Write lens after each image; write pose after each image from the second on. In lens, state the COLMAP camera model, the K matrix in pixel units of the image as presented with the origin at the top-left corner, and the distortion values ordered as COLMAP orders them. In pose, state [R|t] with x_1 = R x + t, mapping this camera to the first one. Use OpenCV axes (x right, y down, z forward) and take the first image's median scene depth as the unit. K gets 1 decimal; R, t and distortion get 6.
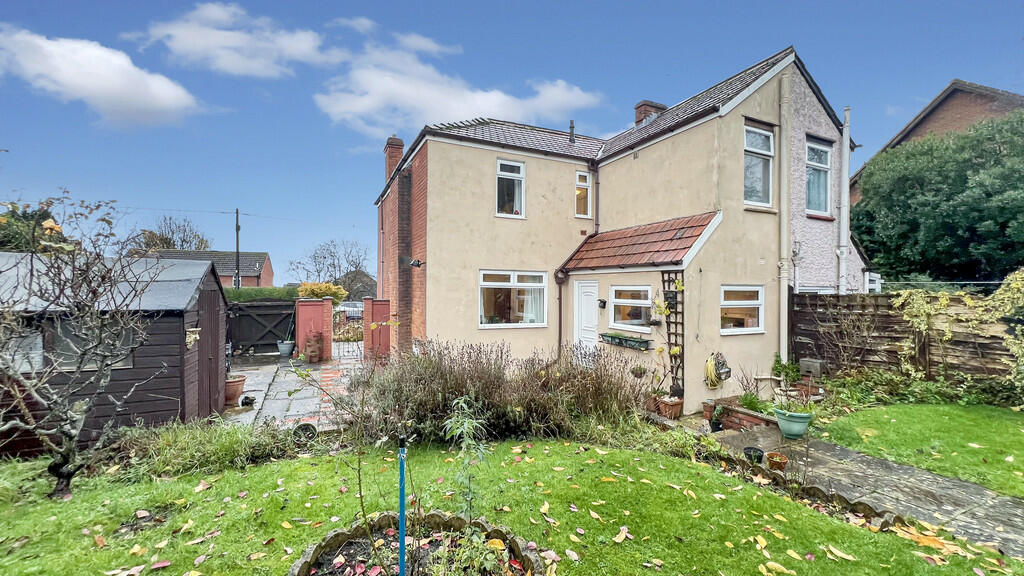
lens RADIAL K [[402.8, 0, 512.0], [0, 402.8, 288.0], [0, 0, 1]] dist [-0.001143, -0.000217]
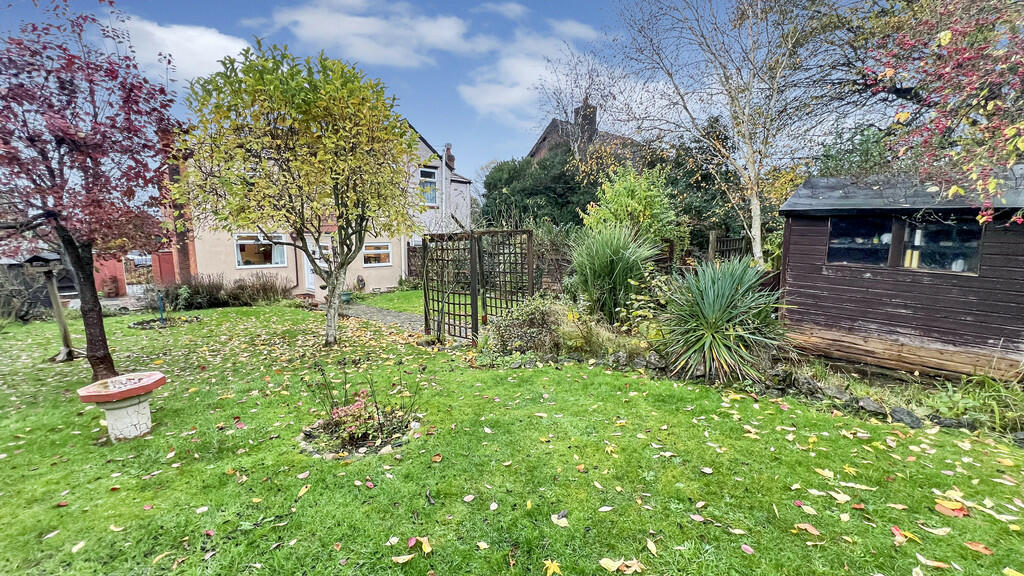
lens RADIAL K [[402.8, 0, 512.0], [0, 402.8, 288.0], [0, 0, 1]] dist [-0.001143, -0.000217]
pose [[0.933698, -0.051858, 0.354287, 0.407279], [-0.000830, 0.989140, 0.146972, -0.070246], [-0.358062, -0.137522, 0.923515, -1.017708]]
